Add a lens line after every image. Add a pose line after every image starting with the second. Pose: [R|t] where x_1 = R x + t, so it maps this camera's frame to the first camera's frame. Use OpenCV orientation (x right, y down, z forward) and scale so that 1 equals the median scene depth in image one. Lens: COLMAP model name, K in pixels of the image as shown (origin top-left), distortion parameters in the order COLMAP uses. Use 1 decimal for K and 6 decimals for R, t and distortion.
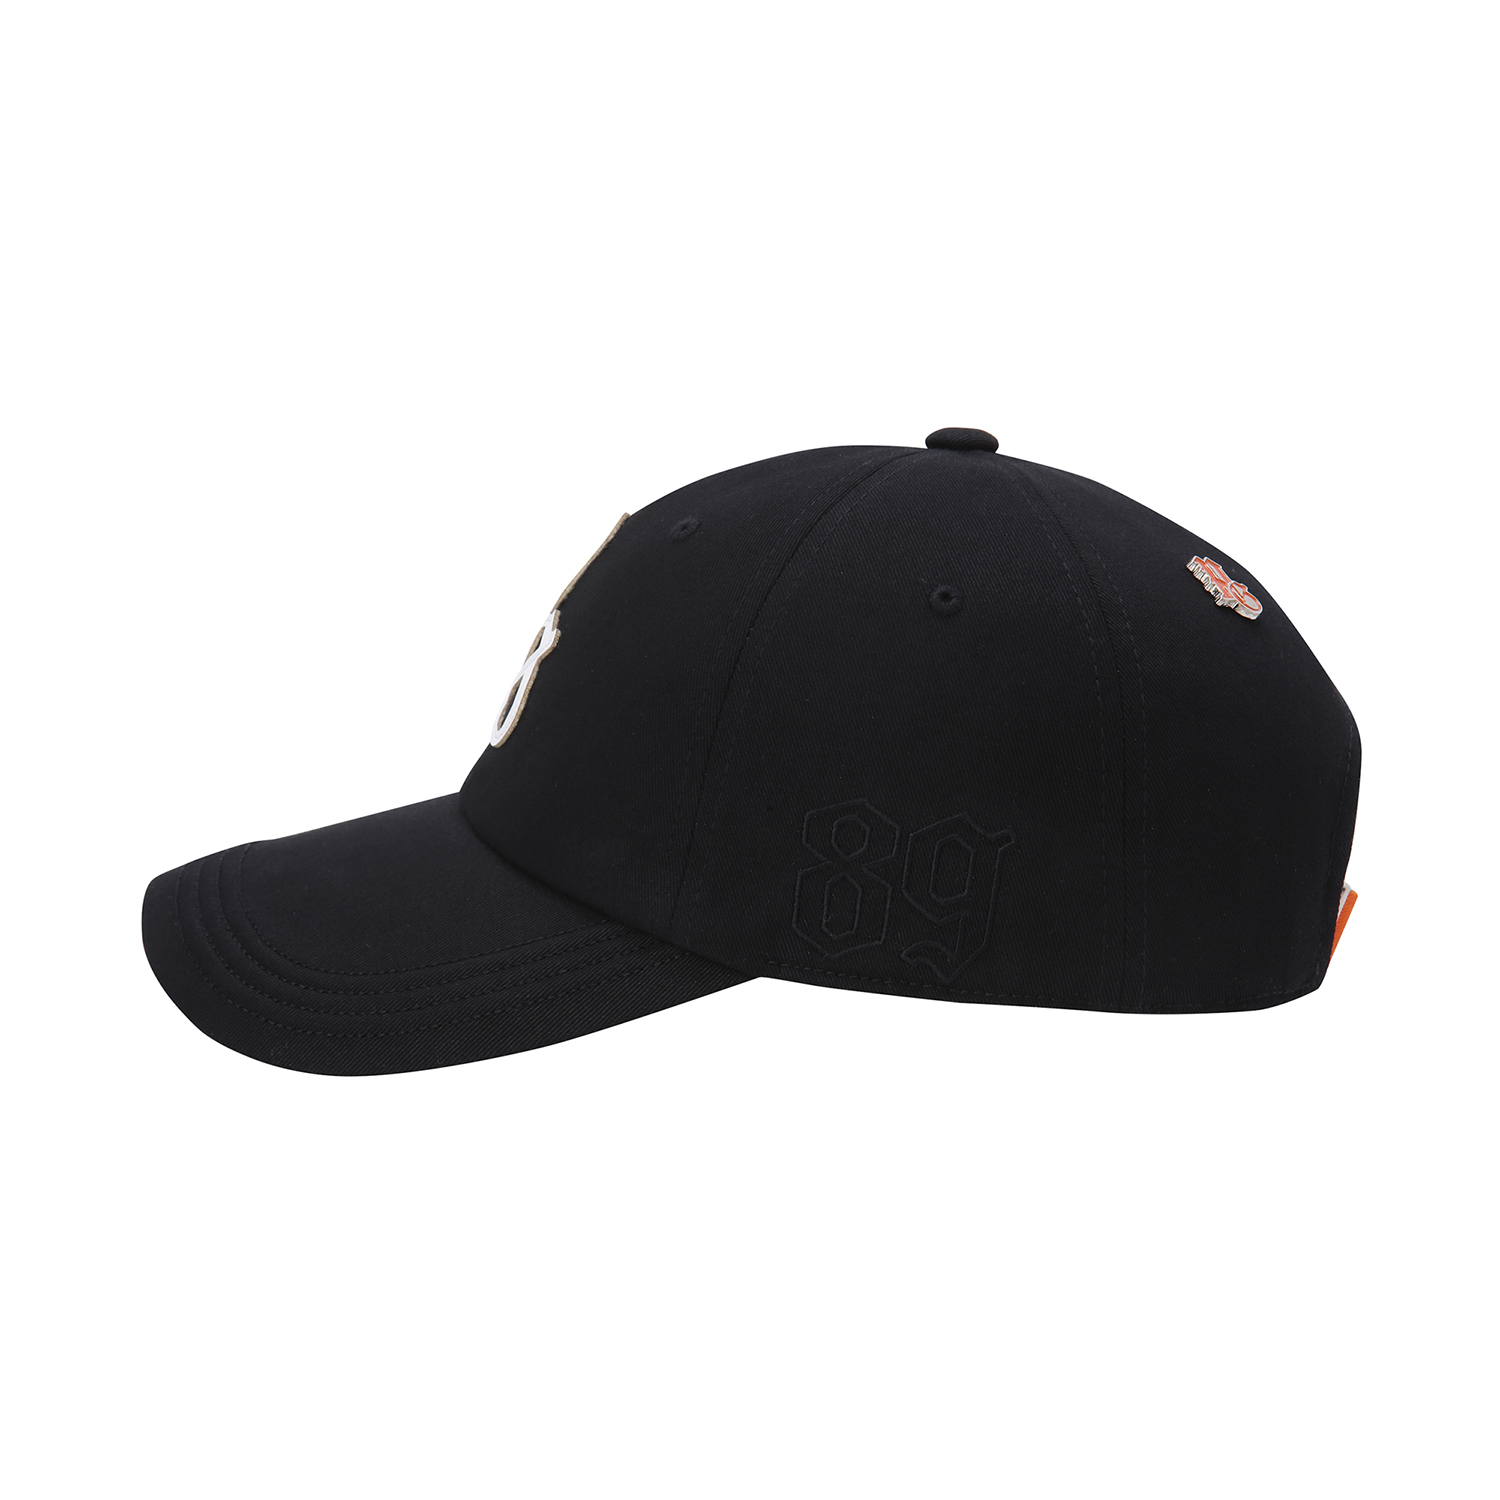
lens RADIAL K [[3740.4, 0, 749.7], [0, 3740.4, 750.4], [0, 0, 1]] dist [0.131004, 0.000000]
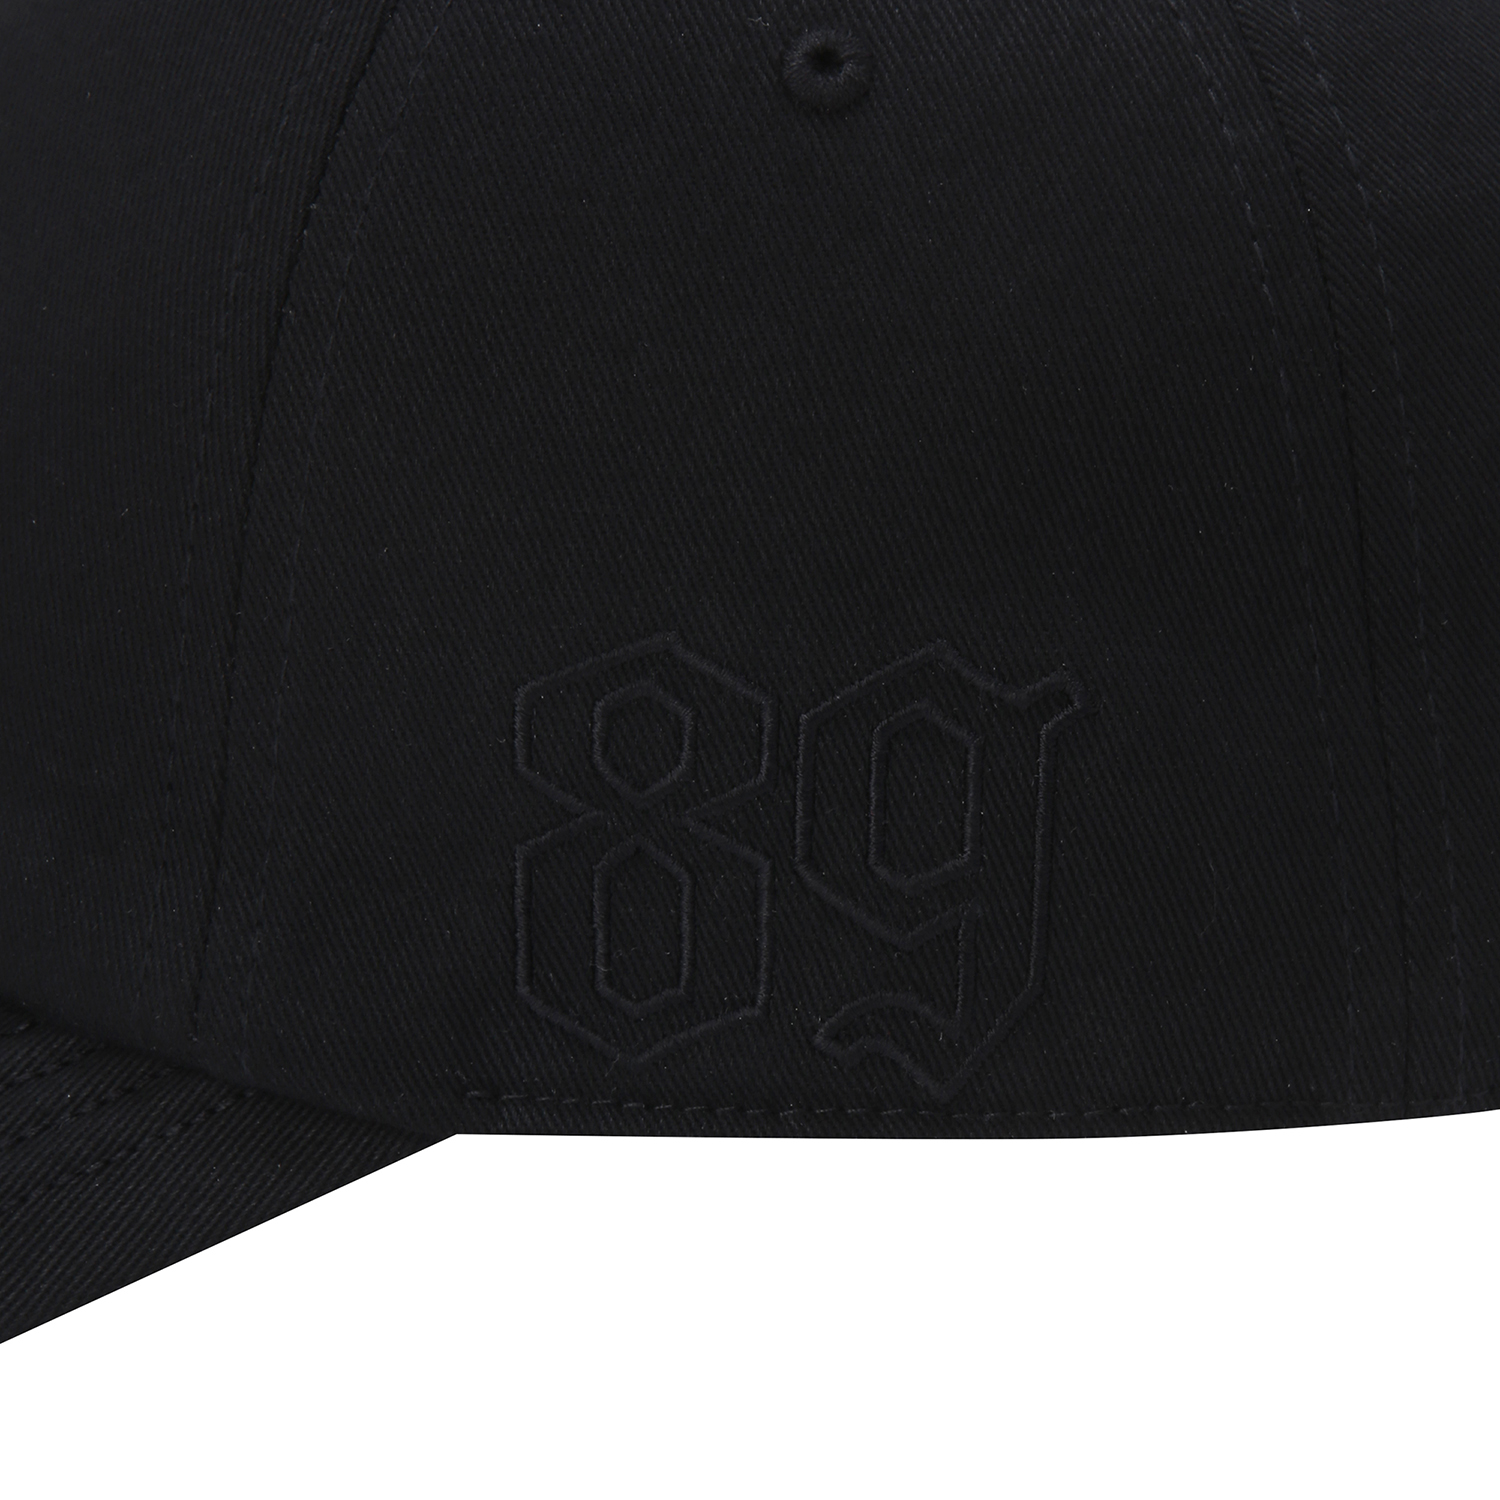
lens RADIAL K [[3740.4, 0, 752.5], [0, 3740.4, 749.2], [0, 0, 1]] dist [0.131004, 0.000000]
pose [[0.991466, -0.121684, 0.046779, 0.020179], [0.114017, 0.983361, 0.141426, -0.027670], [-0.063210, -0.134885, 0.988843, 0.630773]]
